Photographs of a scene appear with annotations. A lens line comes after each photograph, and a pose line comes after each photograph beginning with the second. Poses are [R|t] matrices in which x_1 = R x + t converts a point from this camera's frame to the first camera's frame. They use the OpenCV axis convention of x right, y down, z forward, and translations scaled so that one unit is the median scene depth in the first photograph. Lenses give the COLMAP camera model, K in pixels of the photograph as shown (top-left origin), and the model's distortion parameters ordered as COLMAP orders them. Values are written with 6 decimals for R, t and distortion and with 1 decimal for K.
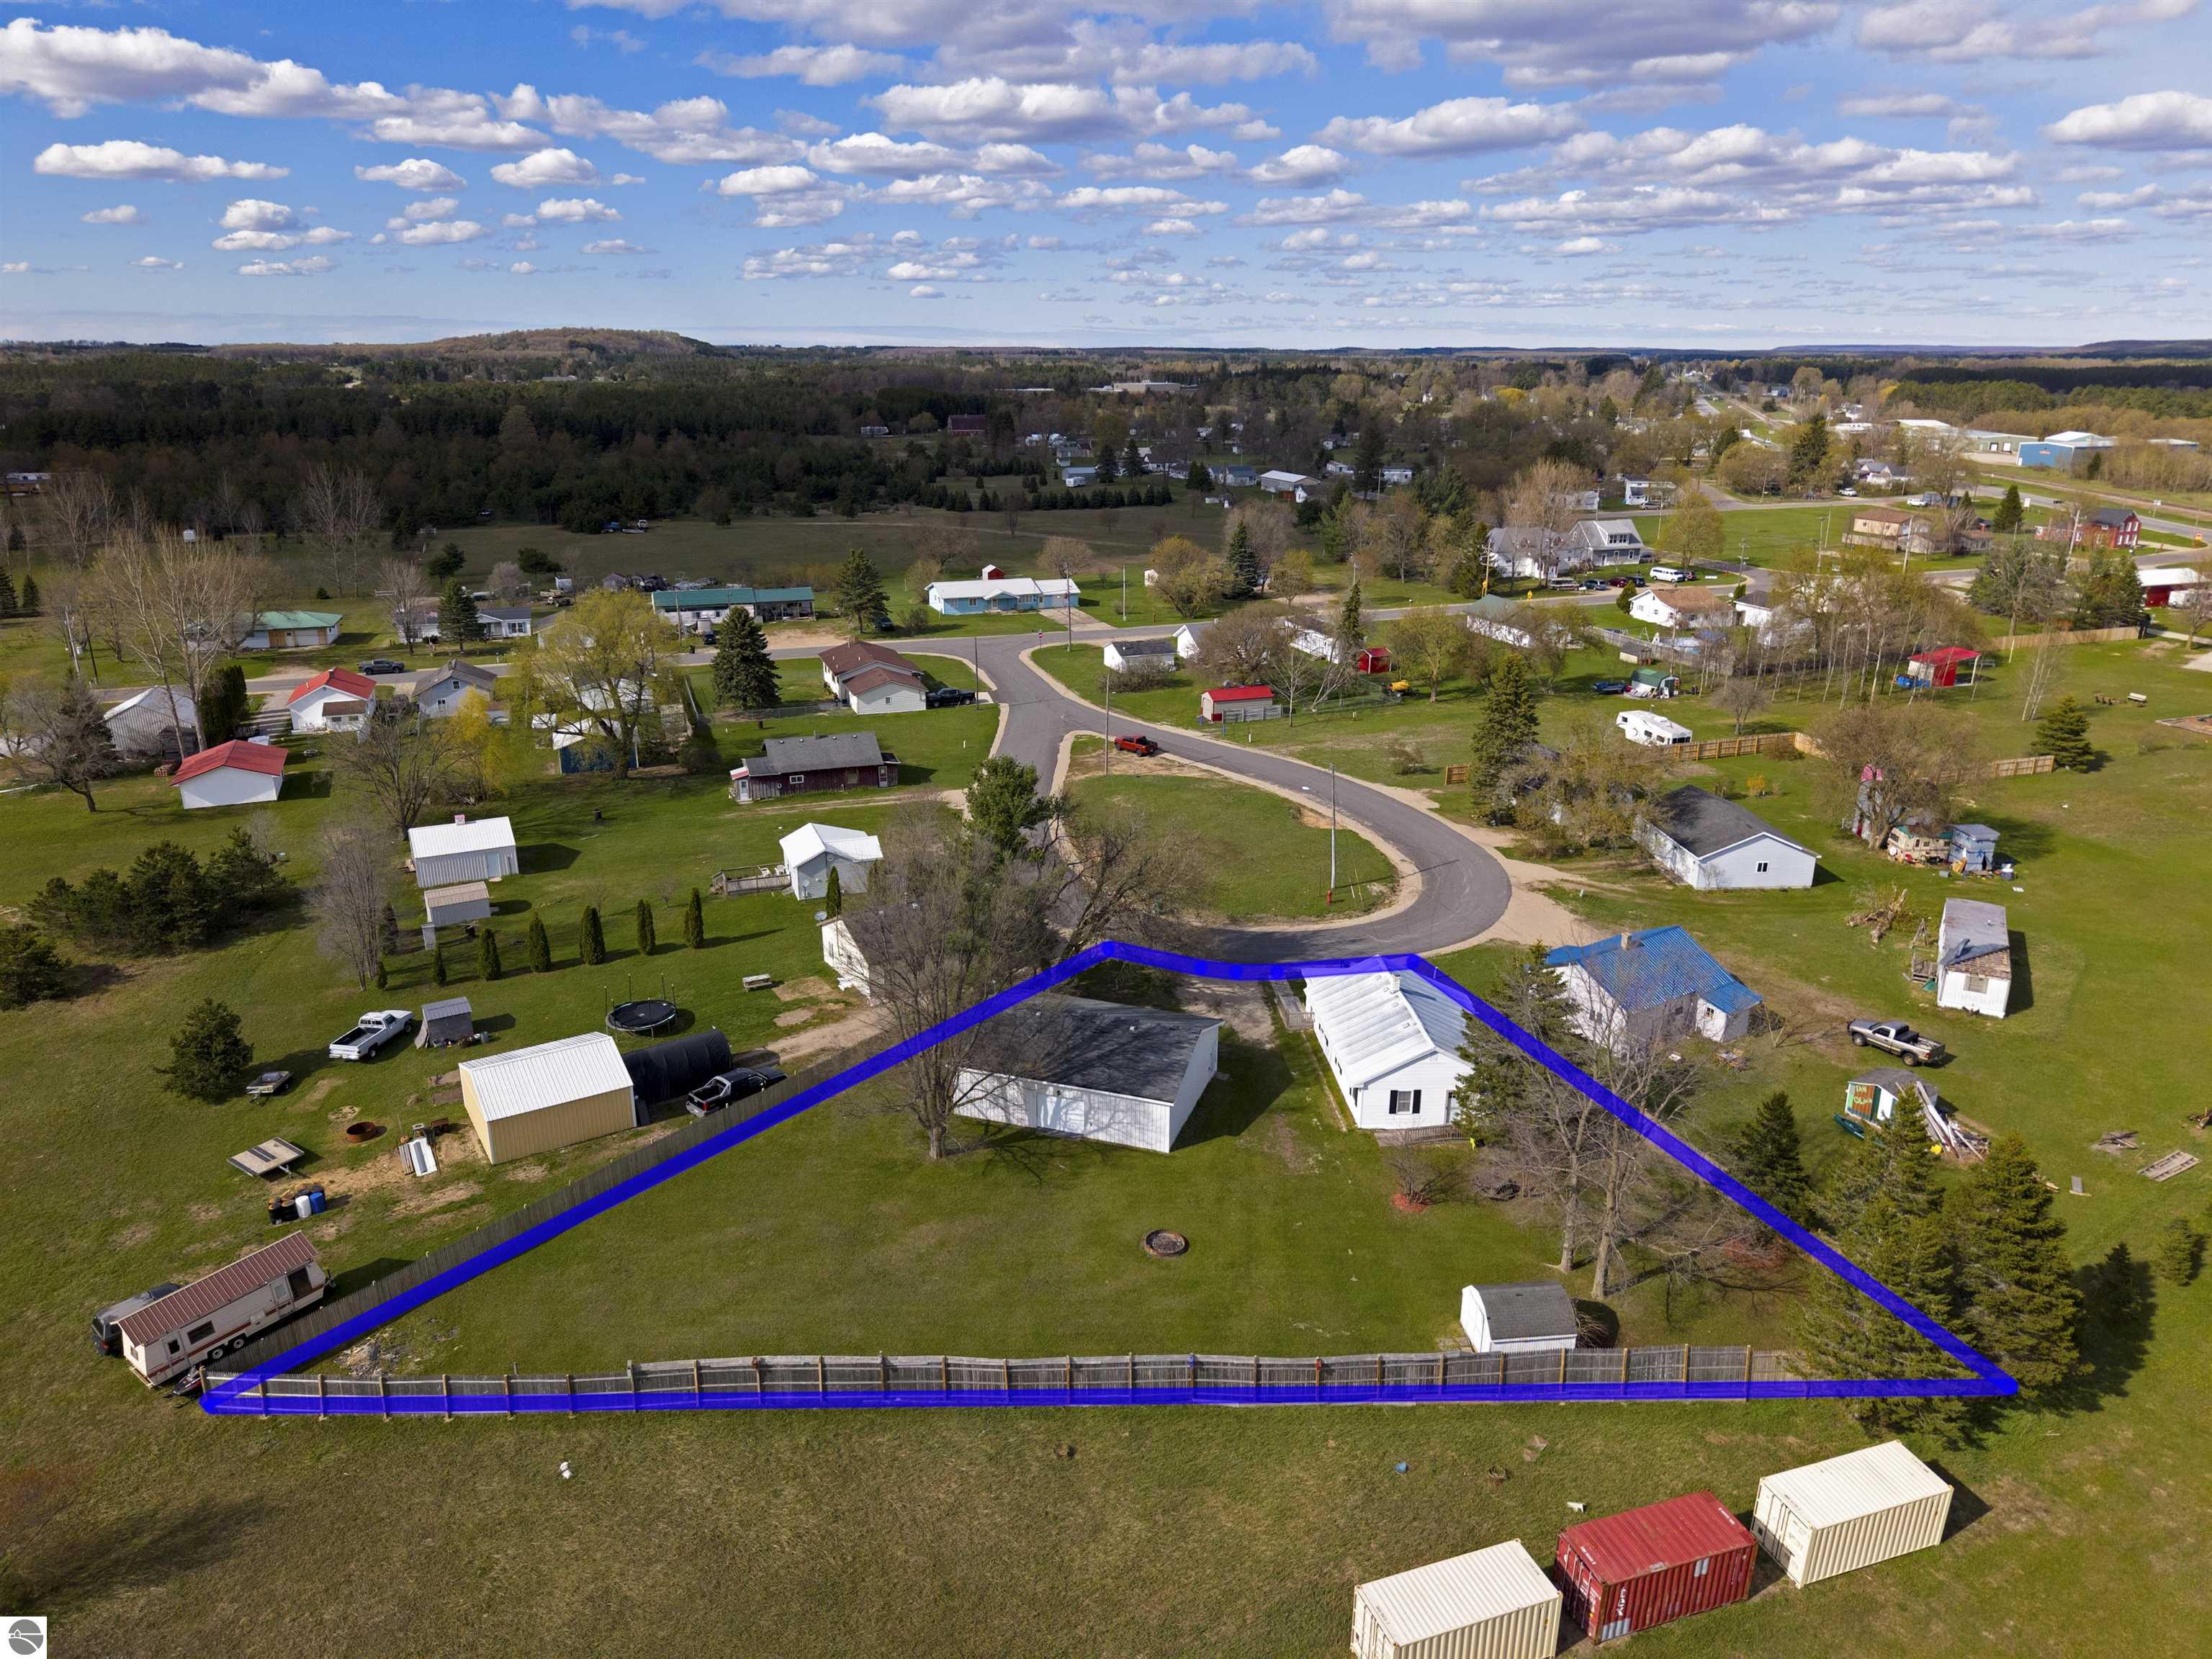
lens RADIAL K [[1482.0, 0, 1108.4], [0, 1482.0, 837.9], [0, 0, 1]] dist [0.014816, -0.015325]
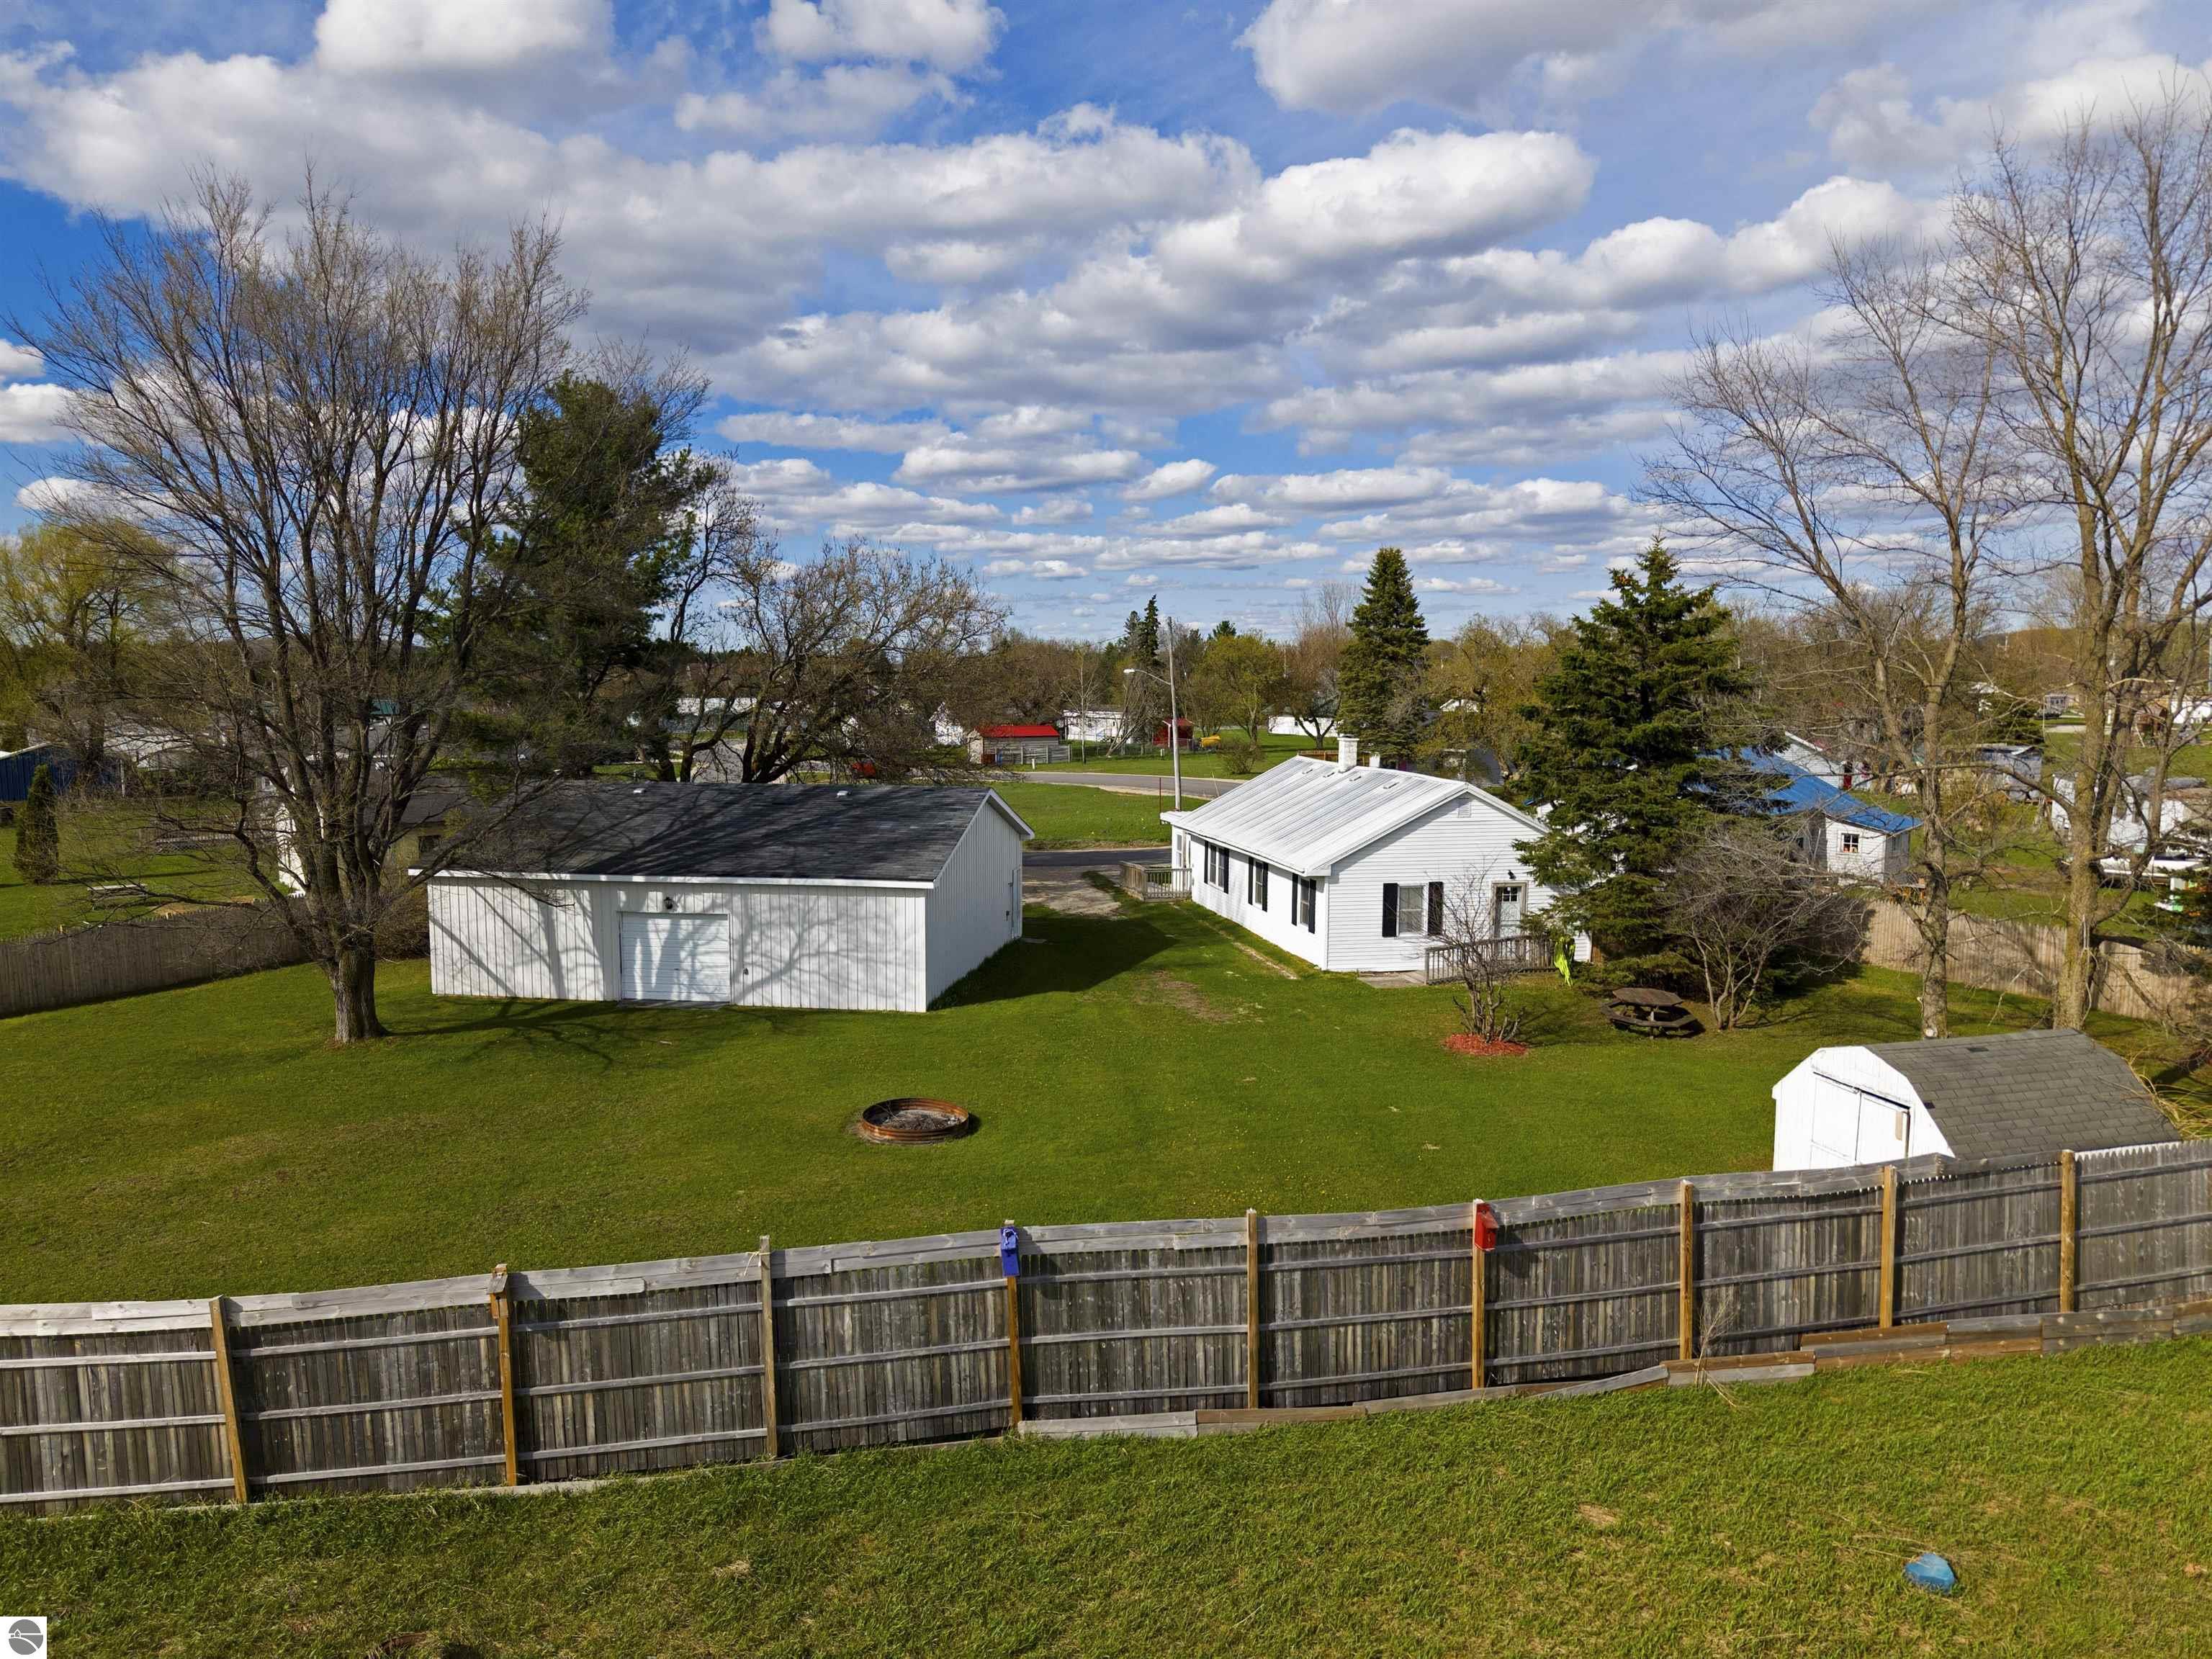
lens RADIAL K [[1482.0, 0, 1111.6], [0, 1482.0, 826.0], [0, 0, 1]] dist [0.014816, -0.015325]
pose [[0.986500, -0.020283, 0.162500, 0.021576], [0.054269, 0.976720, -0.207539, 0.218267], [-0.154508, 0.213555, 0.964635, 0.478825]]
